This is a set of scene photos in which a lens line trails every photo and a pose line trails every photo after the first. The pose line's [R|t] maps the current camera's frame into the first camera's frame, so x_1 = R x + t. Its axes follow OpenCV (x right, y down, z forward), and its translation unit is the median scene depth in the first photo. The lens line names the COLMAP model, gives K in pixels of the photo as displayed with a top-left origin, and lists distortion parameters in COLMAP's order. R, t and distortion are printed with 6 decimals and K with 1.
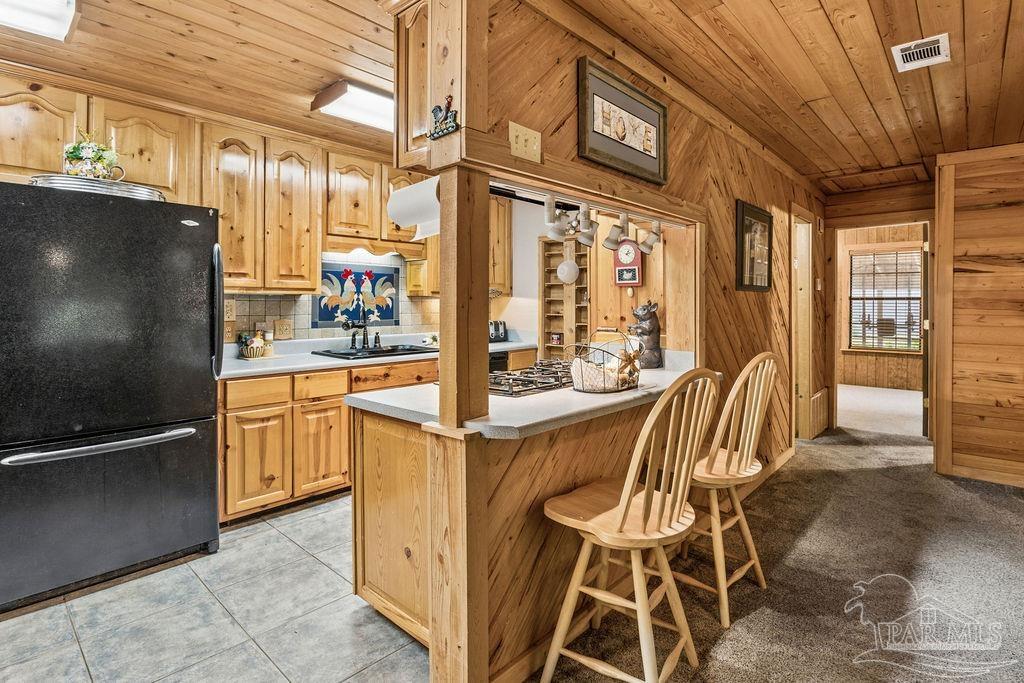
lens RADIAL K [[505.1, 0, 522.6], [0, 505.1, 305.9], [0, 0, 1]] dist [-0.018934, -0.001131]
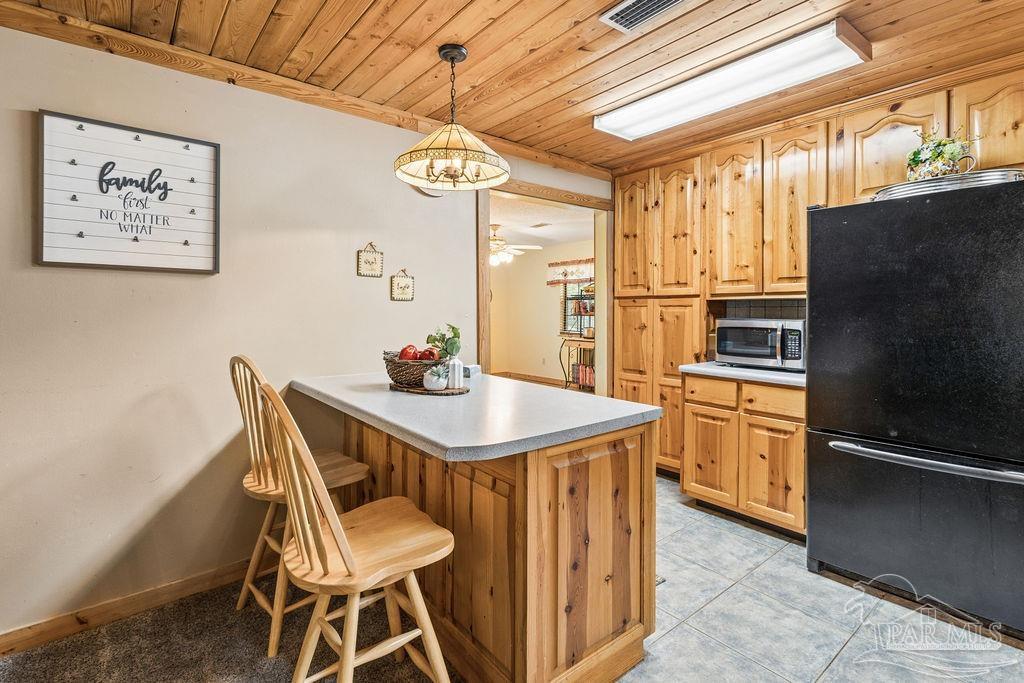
lens RADIAL K [[479.7, 0, 514.0], [0, 479.7, 311.3], [0, 0, 1]] dist [0.008003, -0.001292]
pose [[-0.143075, 0.000462, -0.989712, 0.168208], [-0.002058, 0.999998, 0.000764, -0.001588], [0.989710, 0.002146, -0.143074, 0.343598]]
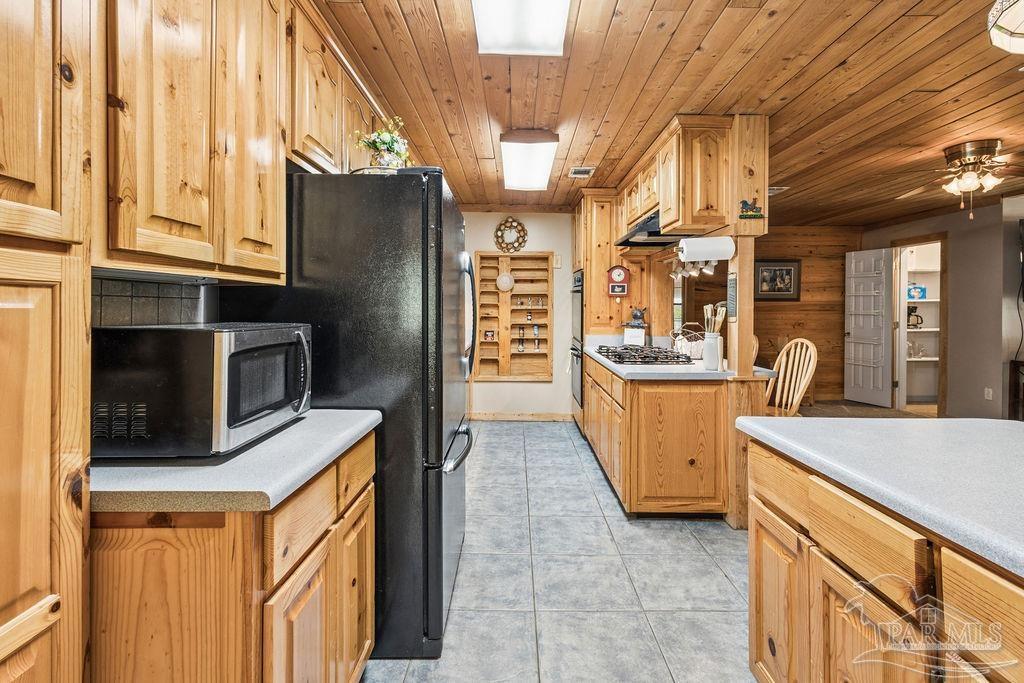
lens RADIAL K [[479.7, 0, 517.6], [0, 479.7, 308.6], [0, 0, 1]] dist [0.008003, -0.001292]
pose [[0.743773, 0.003559, 0.668423, -1.325269], [-0.005655, 0.999984, 0.000968, -0.002857], [-0.668408, -0.004500, 0.743781, 0.173962]]
